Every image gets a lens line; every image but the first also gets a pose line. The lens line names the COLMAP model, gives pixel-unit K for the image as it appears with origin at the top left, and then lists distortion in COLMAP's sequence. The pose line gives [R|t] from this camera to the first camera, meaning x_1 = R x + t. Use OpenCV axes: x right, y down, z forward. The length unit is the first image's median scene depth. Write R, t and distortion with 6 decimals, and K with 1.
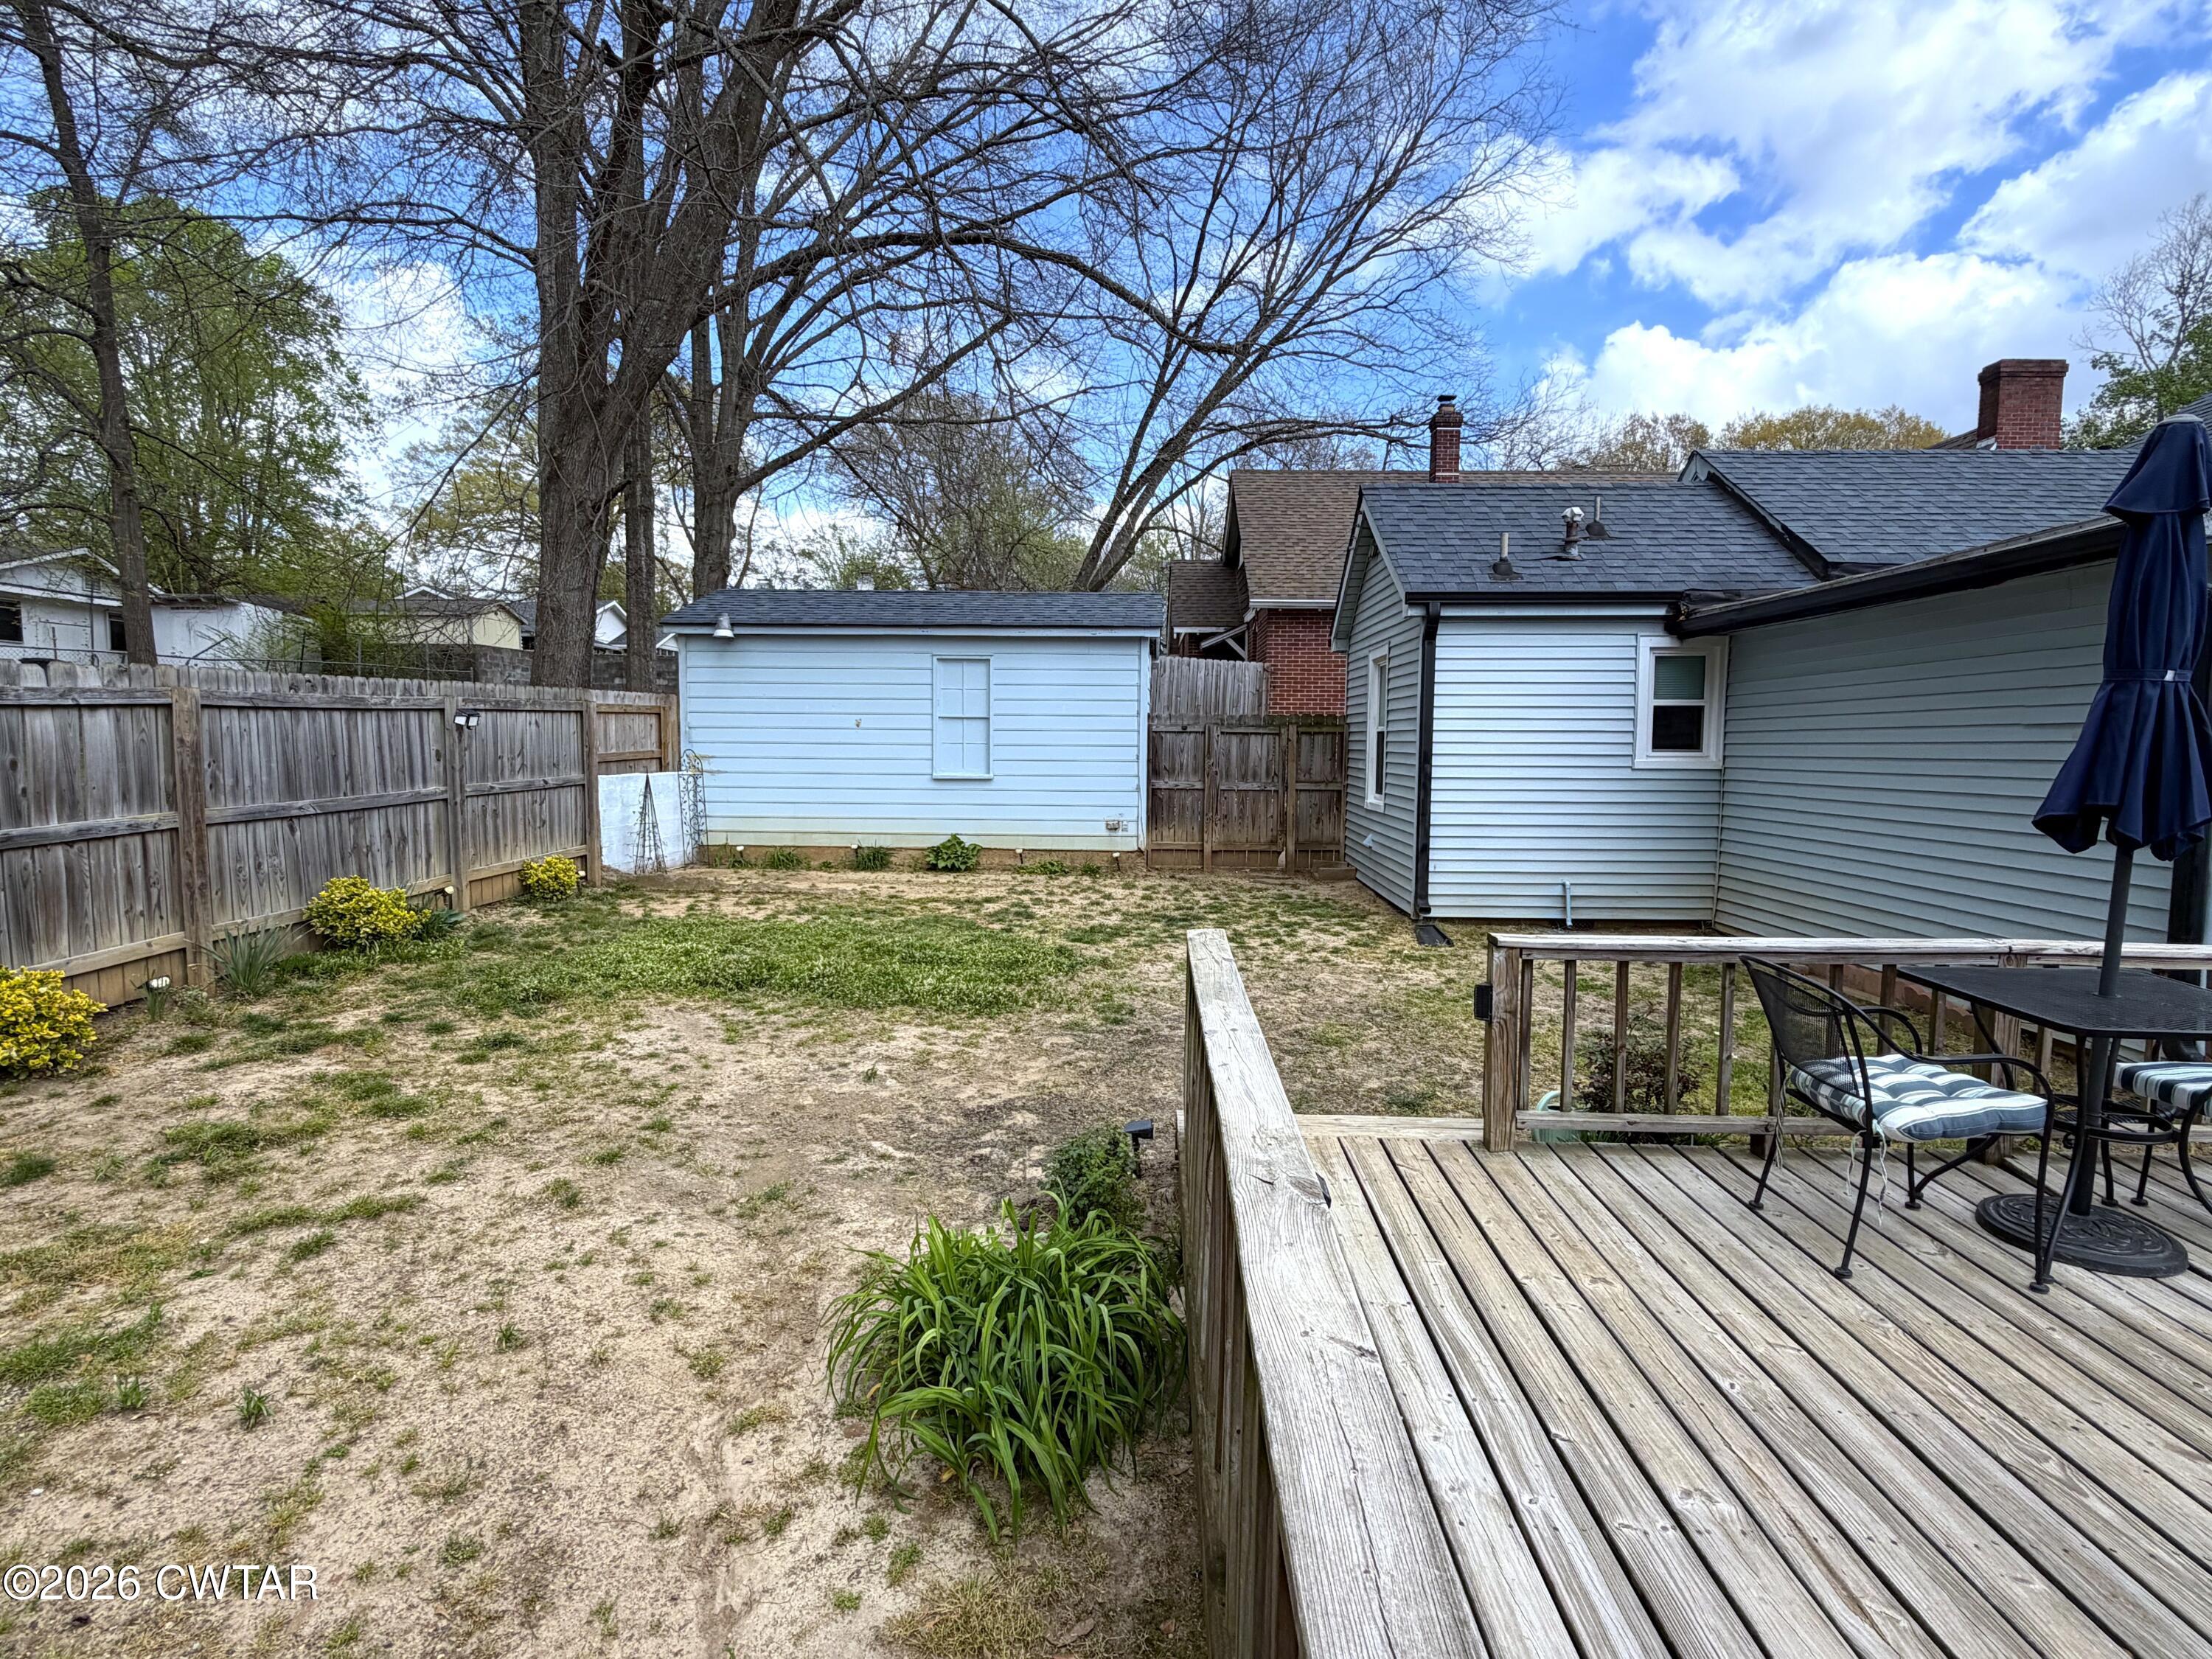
lens RADIAL K [[1127.6, 0, 1076.2], [0, 1127.6, 820.6], [0, 0, 1]] dist [0.003056, 0.000161]
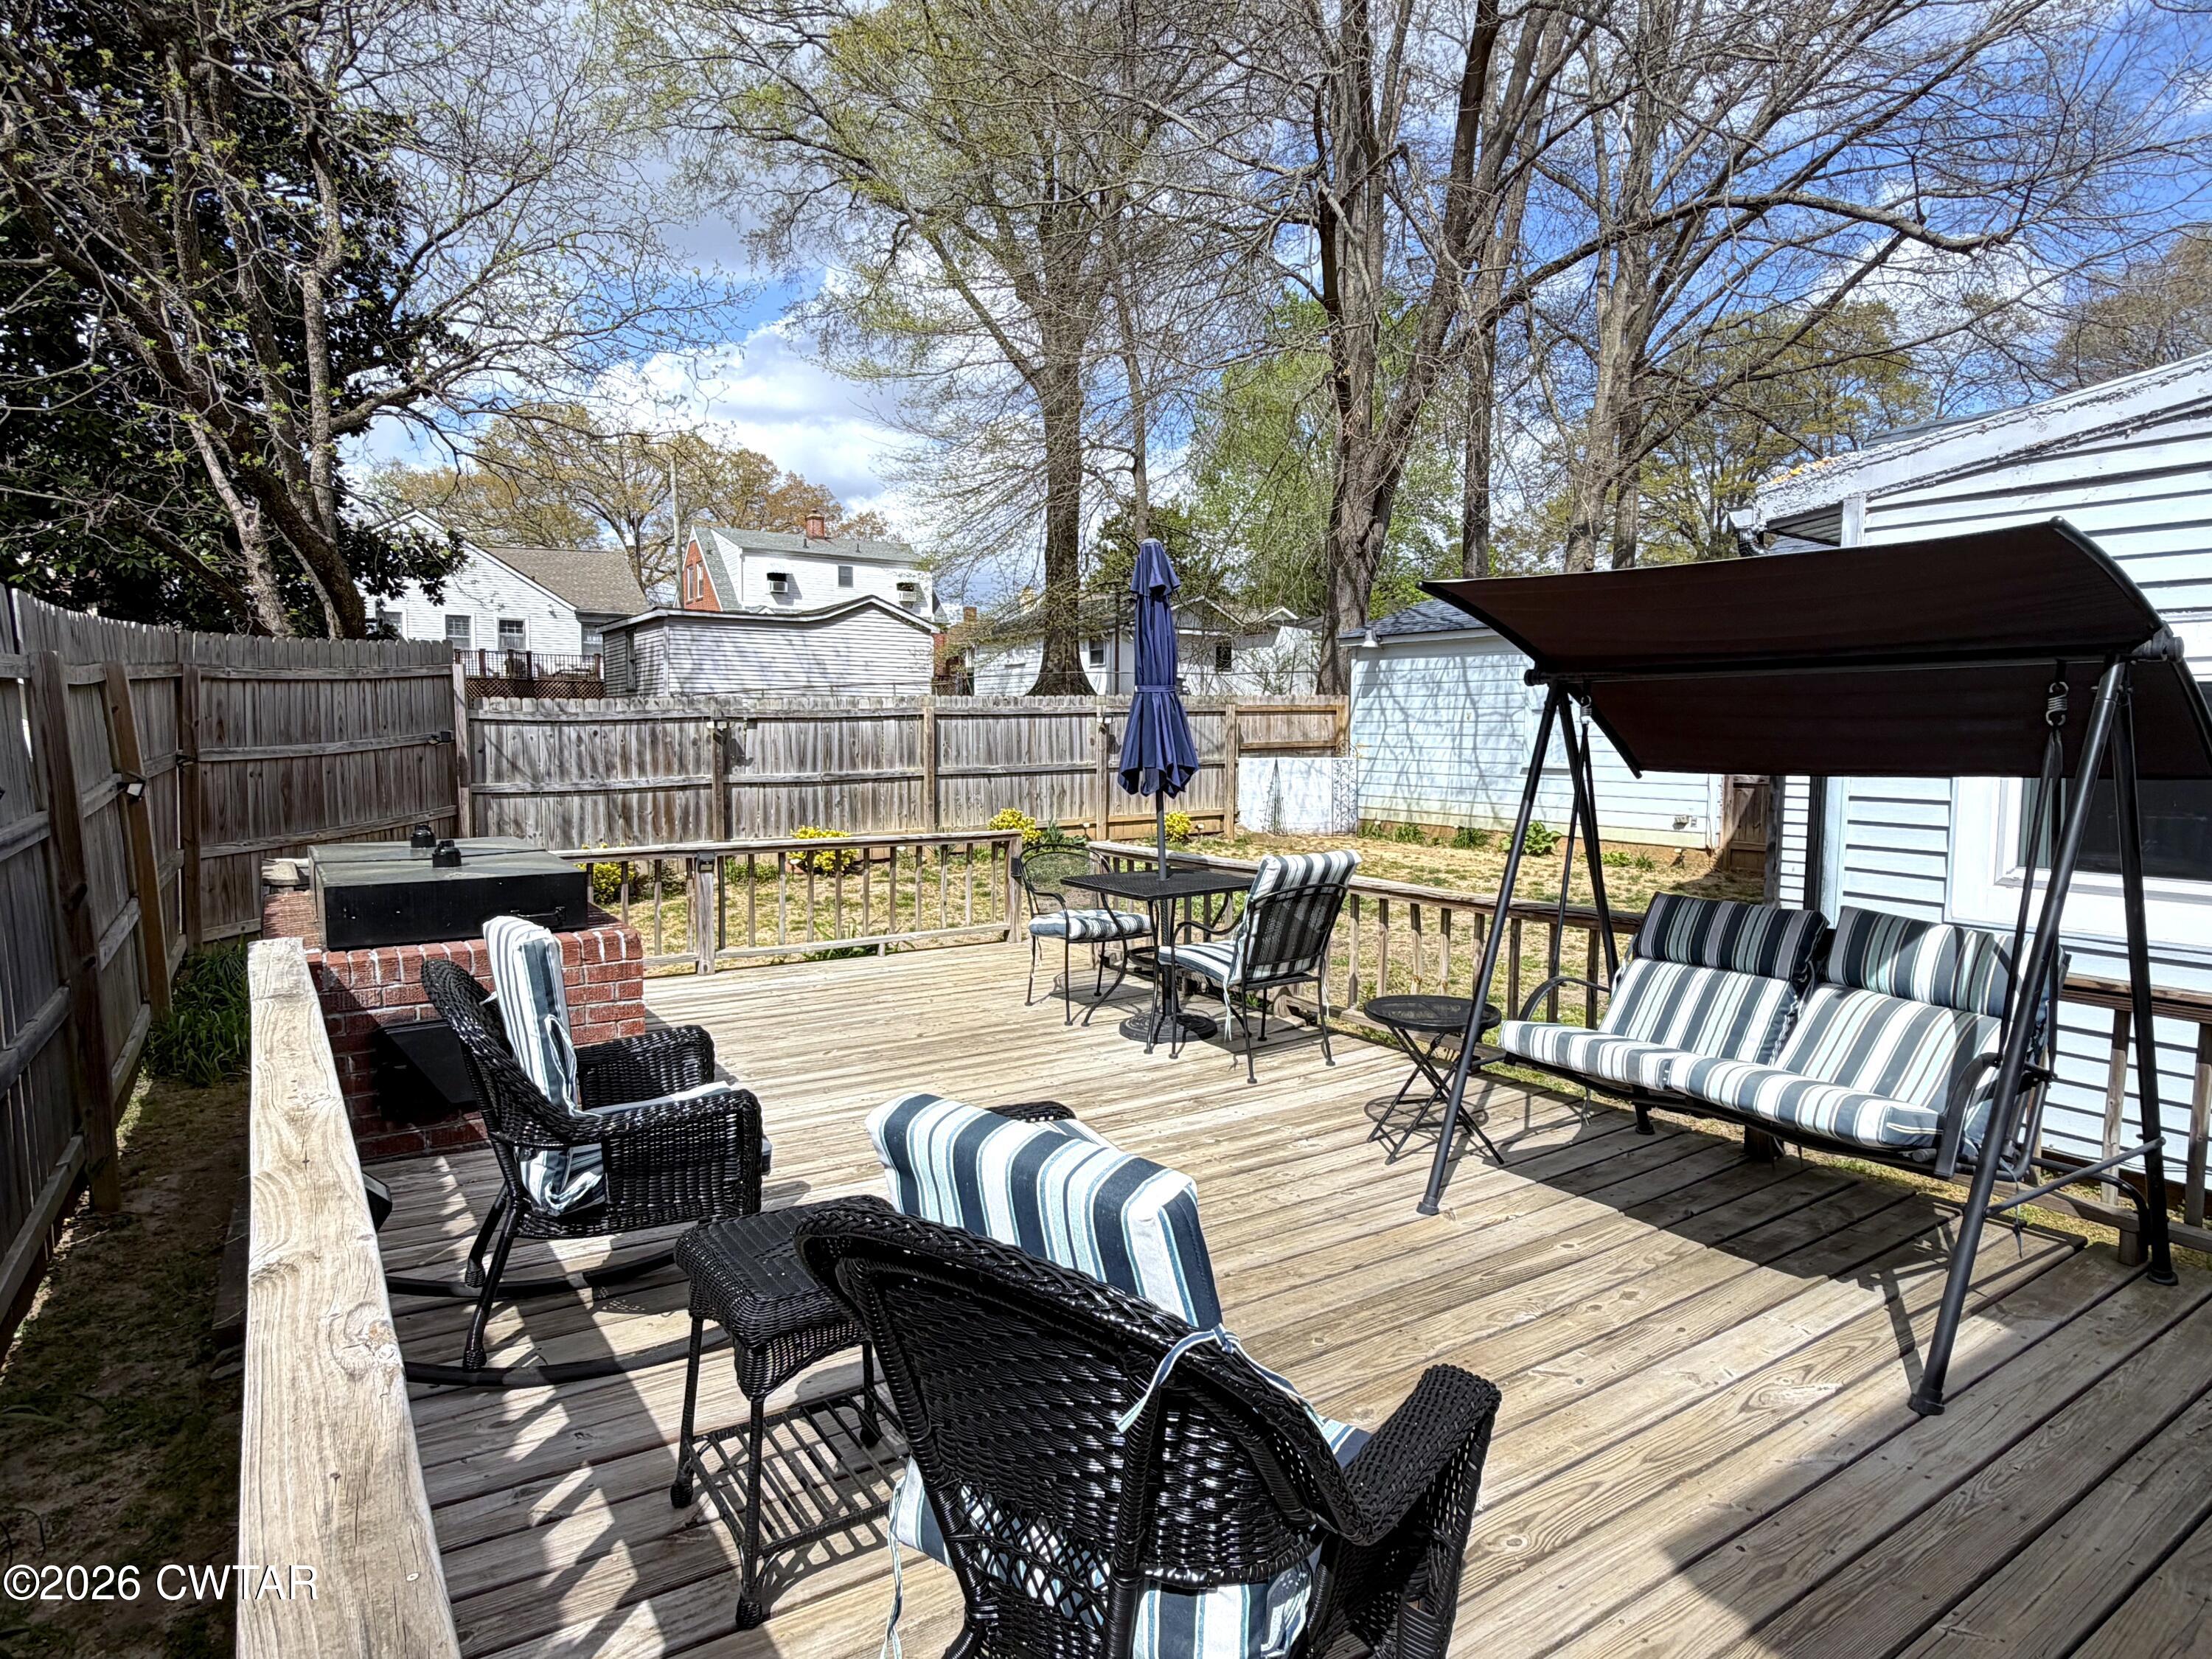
lens RADIAL K [[1253.0, 0, 1106.0], [0, 1253.0, 829.5], [0, 0, 1]] dist [0.000338, 0.001533]
pose [[0.611074, 0.066406, -0.788783, 1.062965], [-0.056935, 0.997581, 0.039876, -0.004710], [0.789523, 0.020542, 0.613377, -0.117579]]
